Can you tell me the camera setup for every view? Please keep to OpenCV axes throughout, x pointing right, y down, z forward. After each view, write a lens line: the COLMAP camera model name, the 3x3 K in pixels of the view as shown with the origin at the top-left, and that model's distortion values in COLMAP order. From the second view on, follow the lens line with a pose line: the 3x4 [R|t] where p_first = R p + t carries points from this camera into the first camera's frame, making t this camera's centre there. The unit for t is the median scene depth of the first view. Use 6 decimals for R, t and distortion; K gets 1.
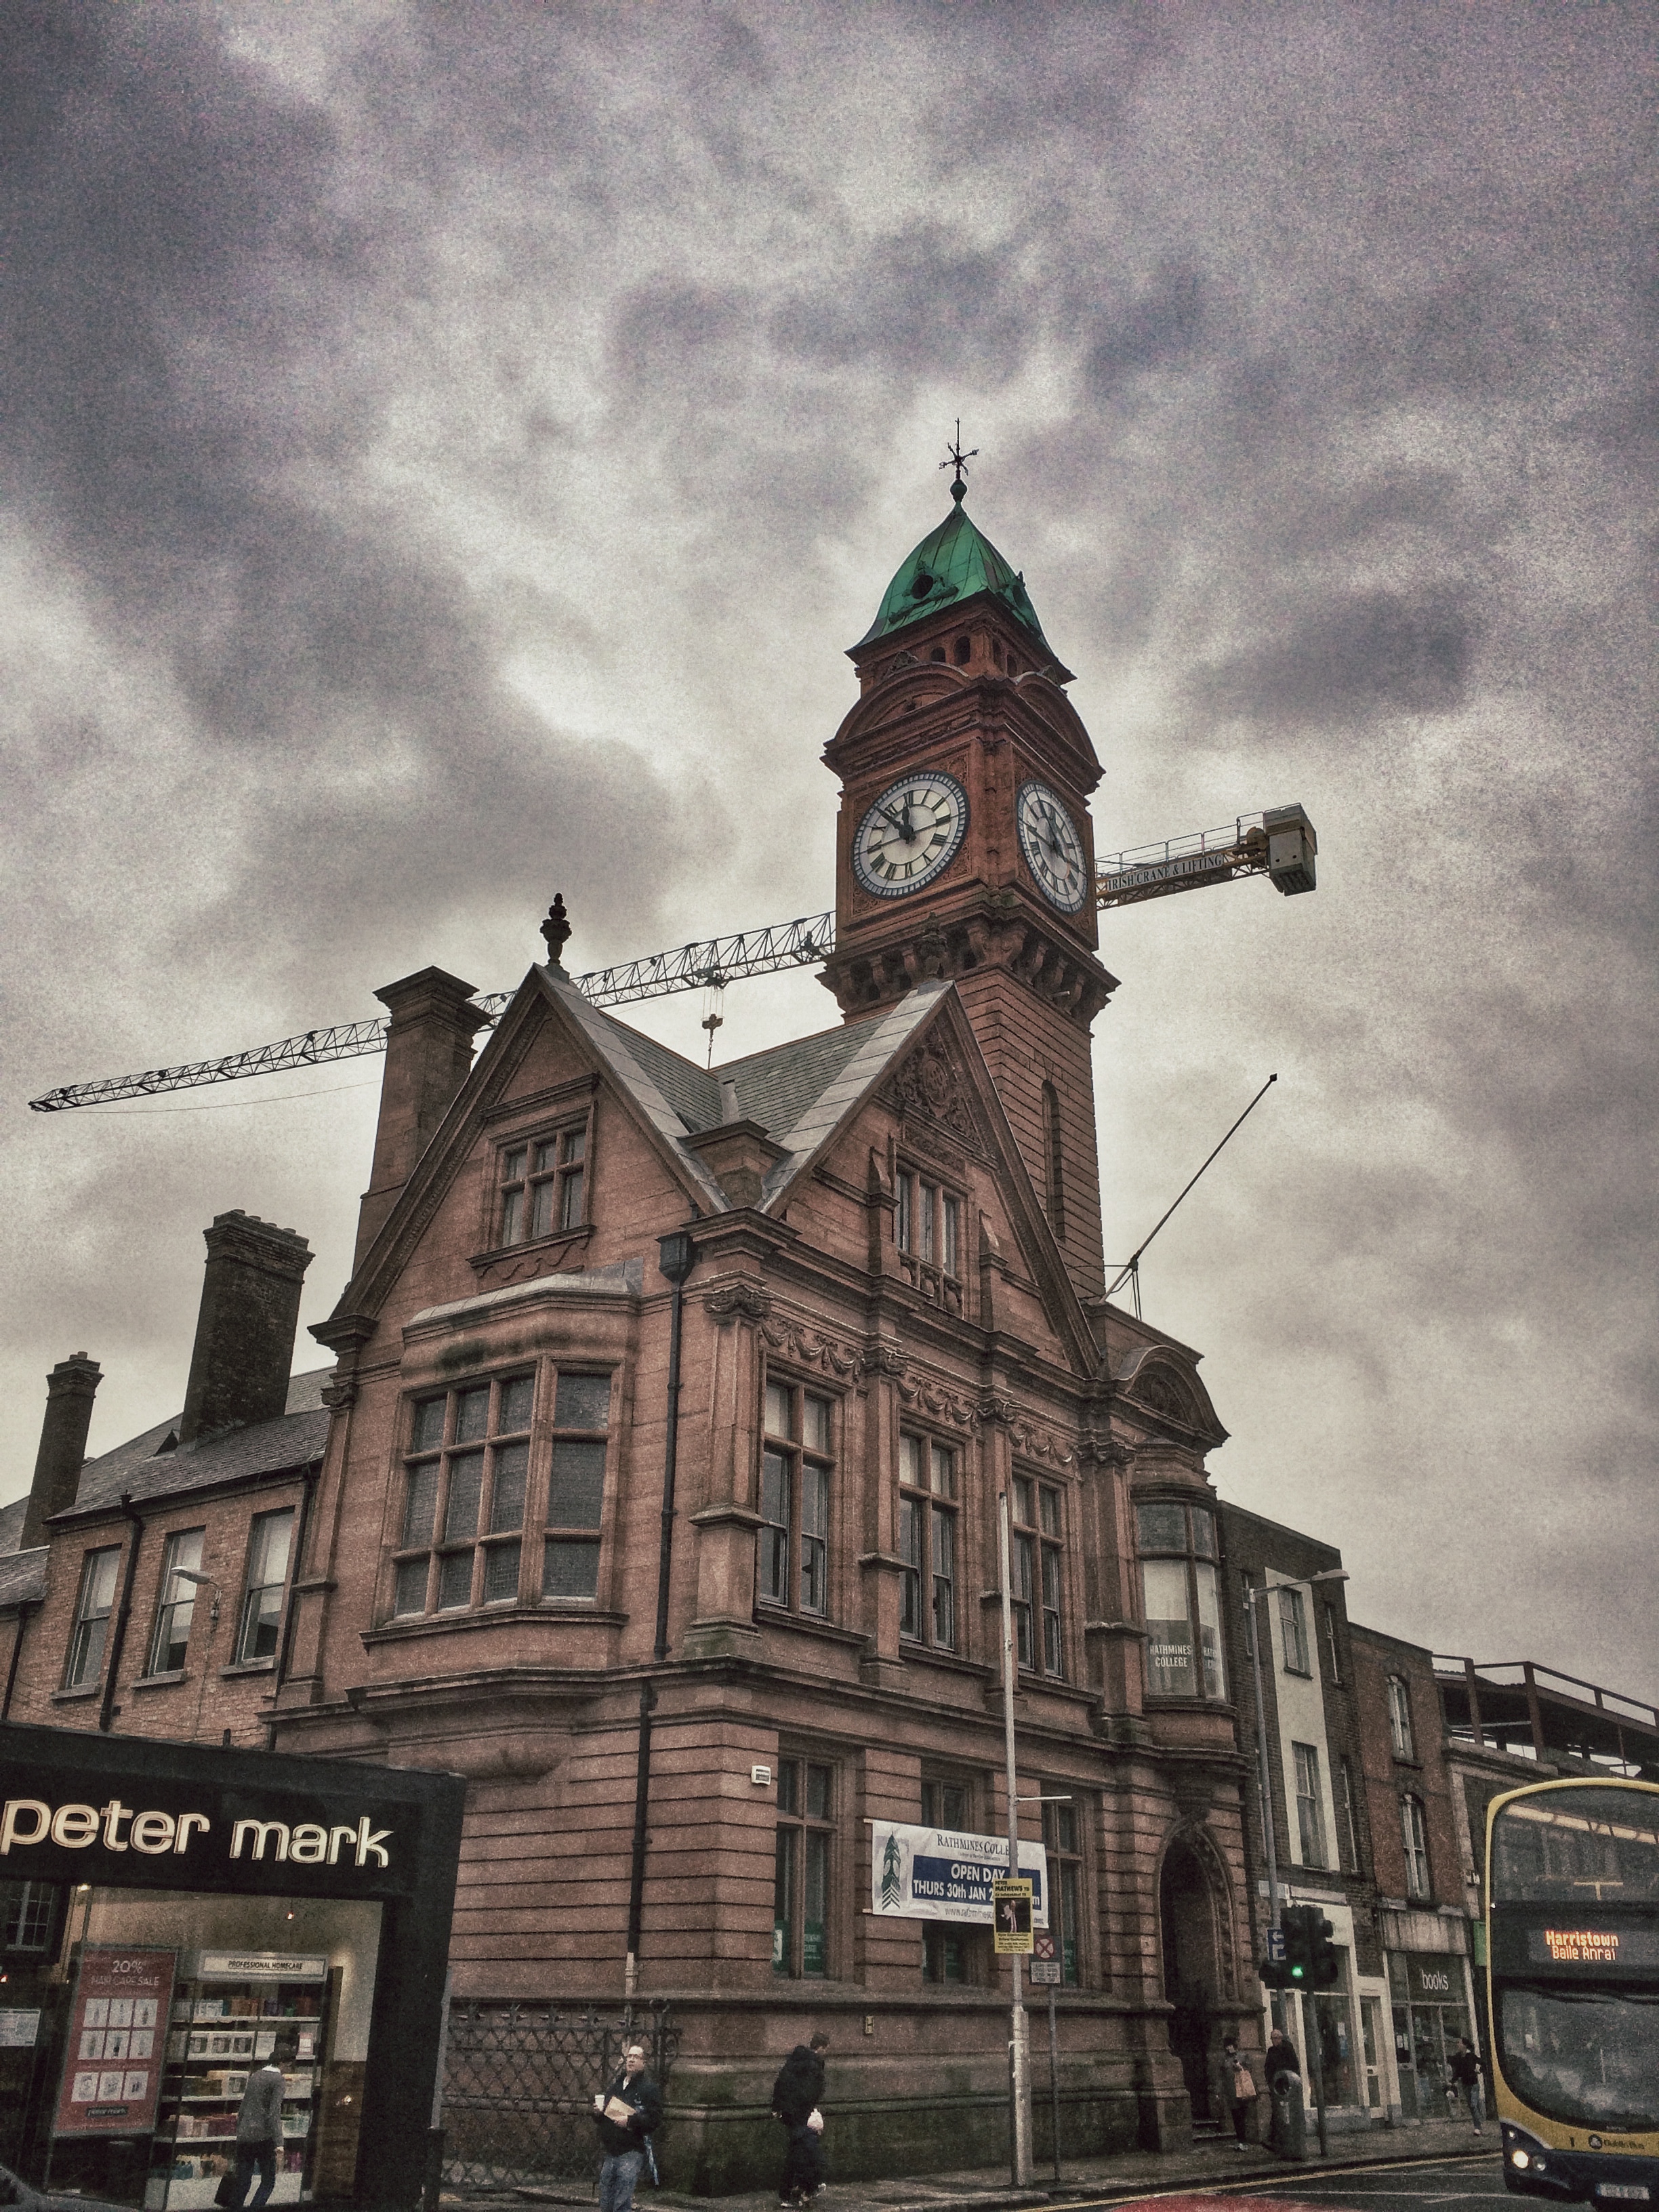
lens RADIAL K [[1906.2, 0, 829.5], [0, 1906.2, 1106.0], [0, 0, 1]] dist [0.087924, -0.103867]
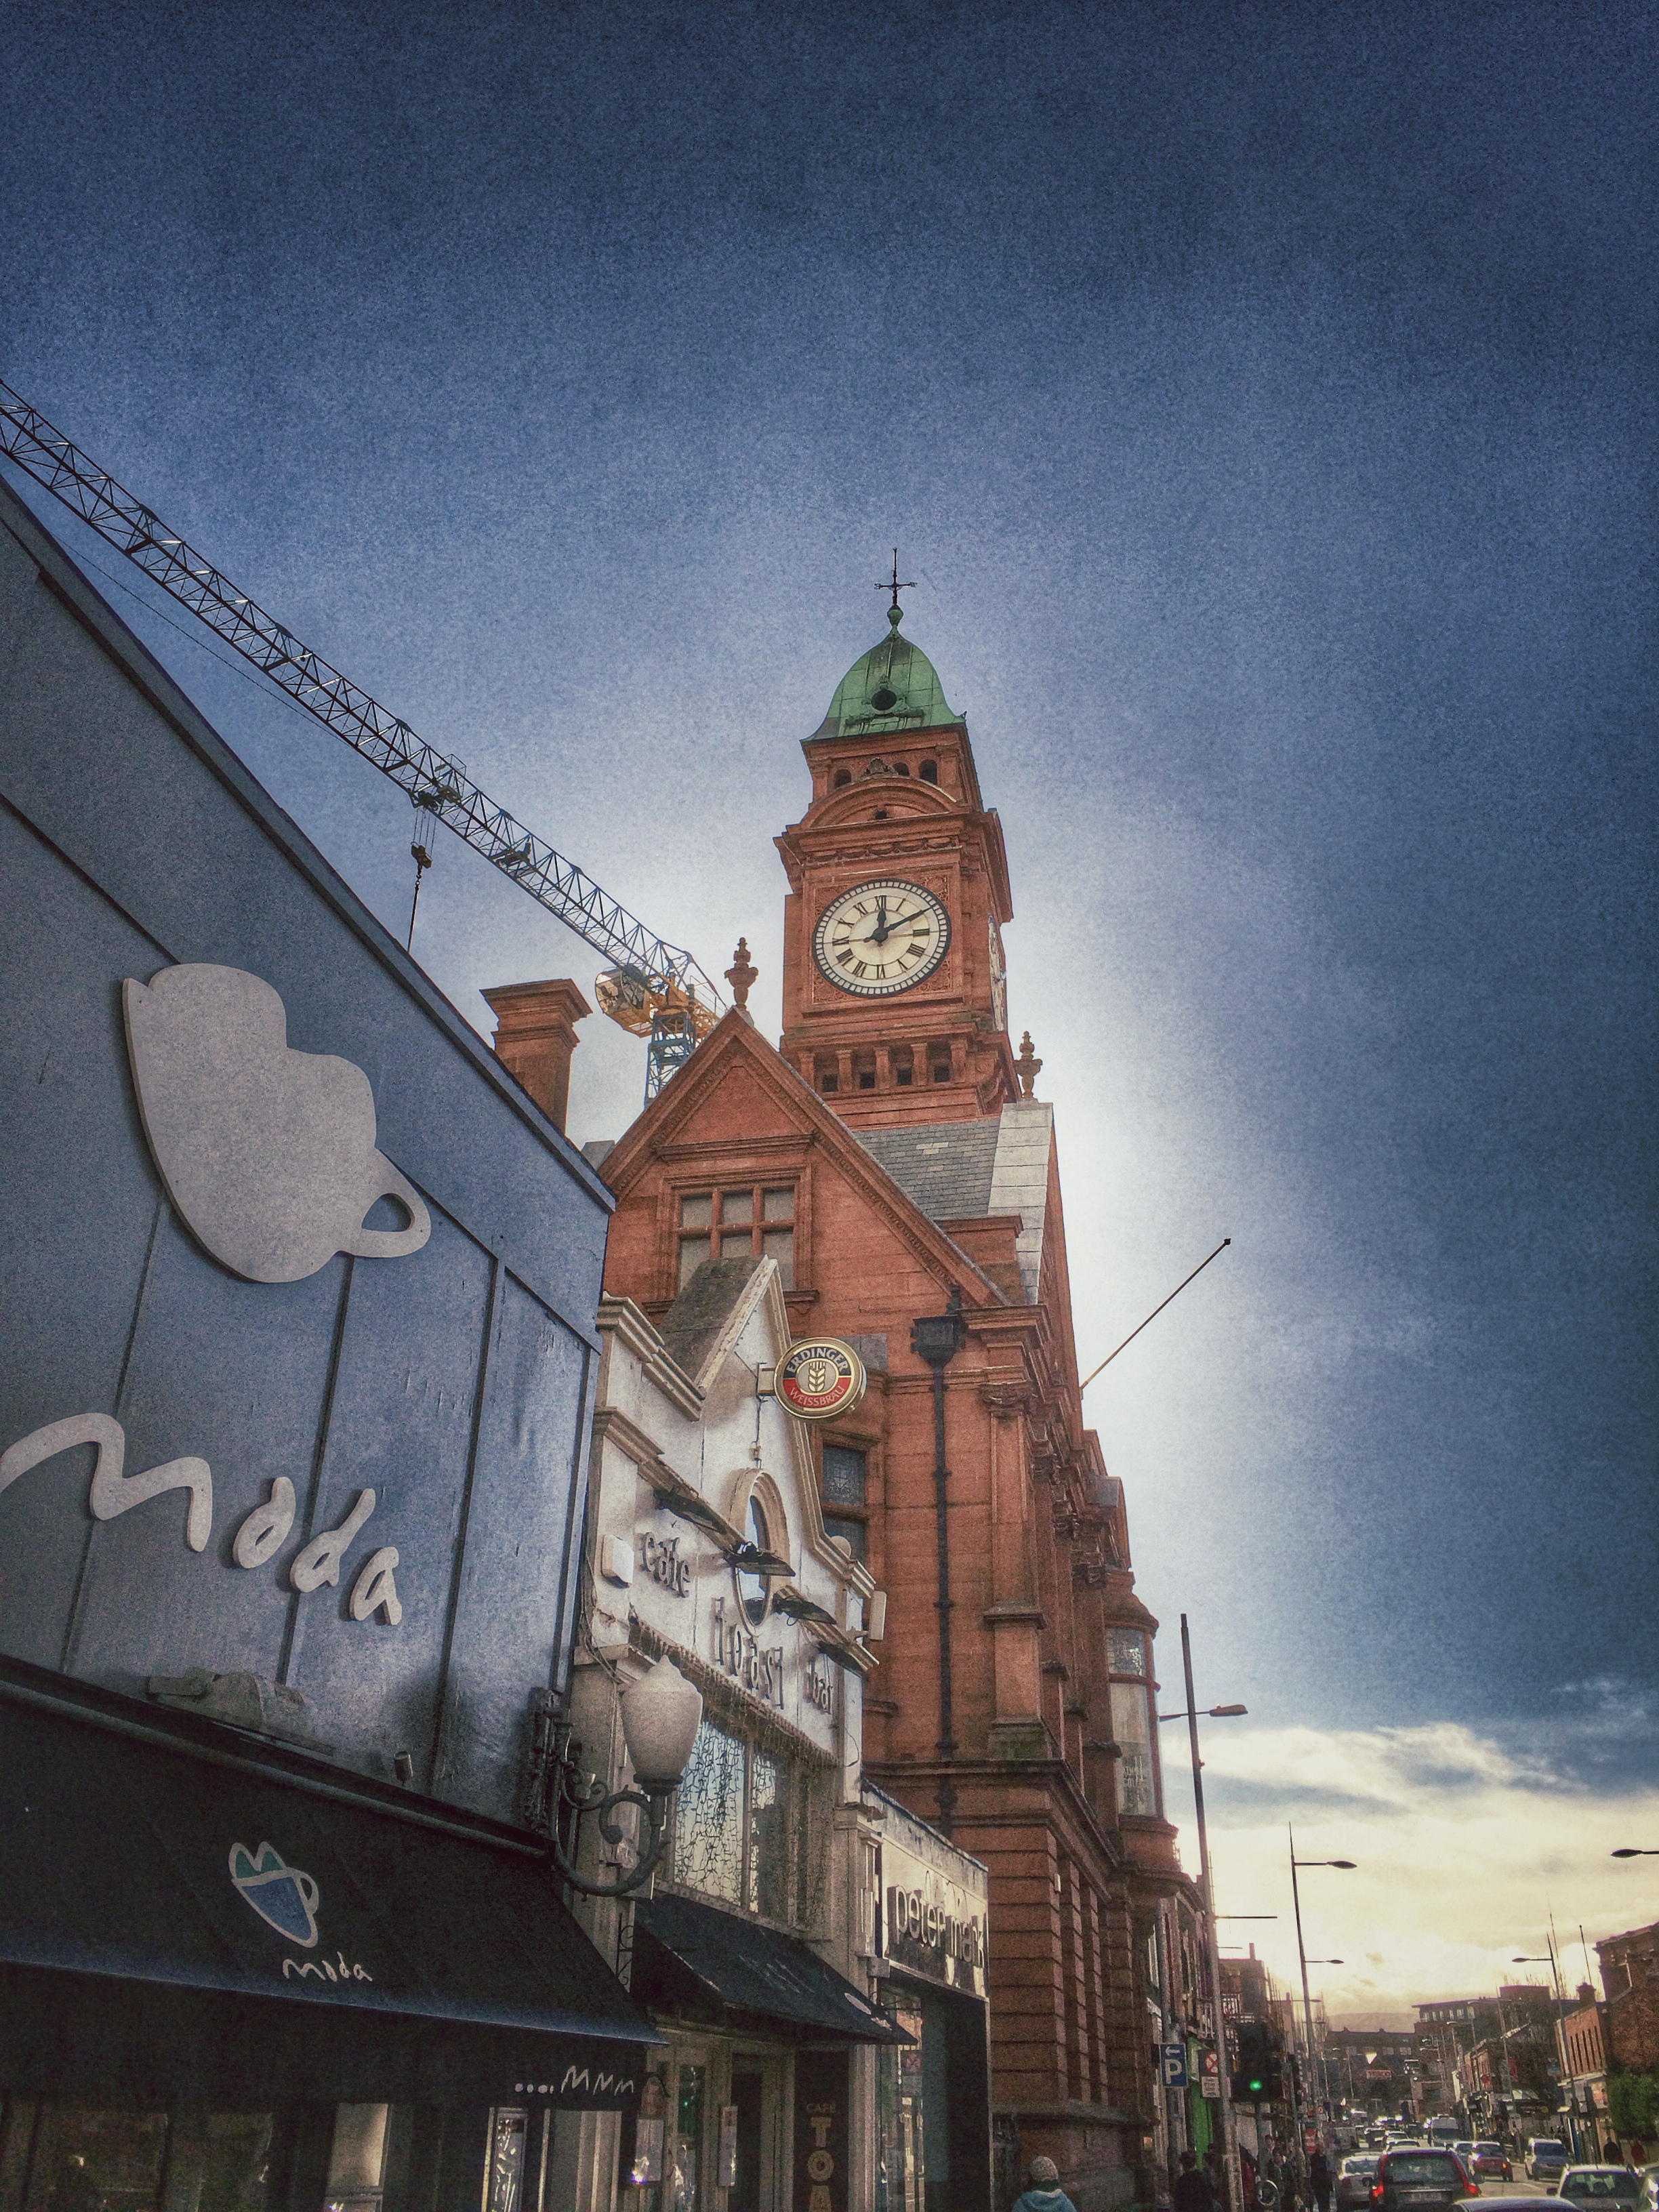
lens RADIAL K [[1906.2, 0, 829.5], [0, 1906.2, 1106.0], [0, 0, 1]] dist [0.087924, -0.103867]
pose [[0.904816, 0.194270, 0.378902, -0.359642], [-0.176599, 0.980926, -0.081222, 0.034232], [-0.387454, 0.006577, 0.921866, 0.076371]]
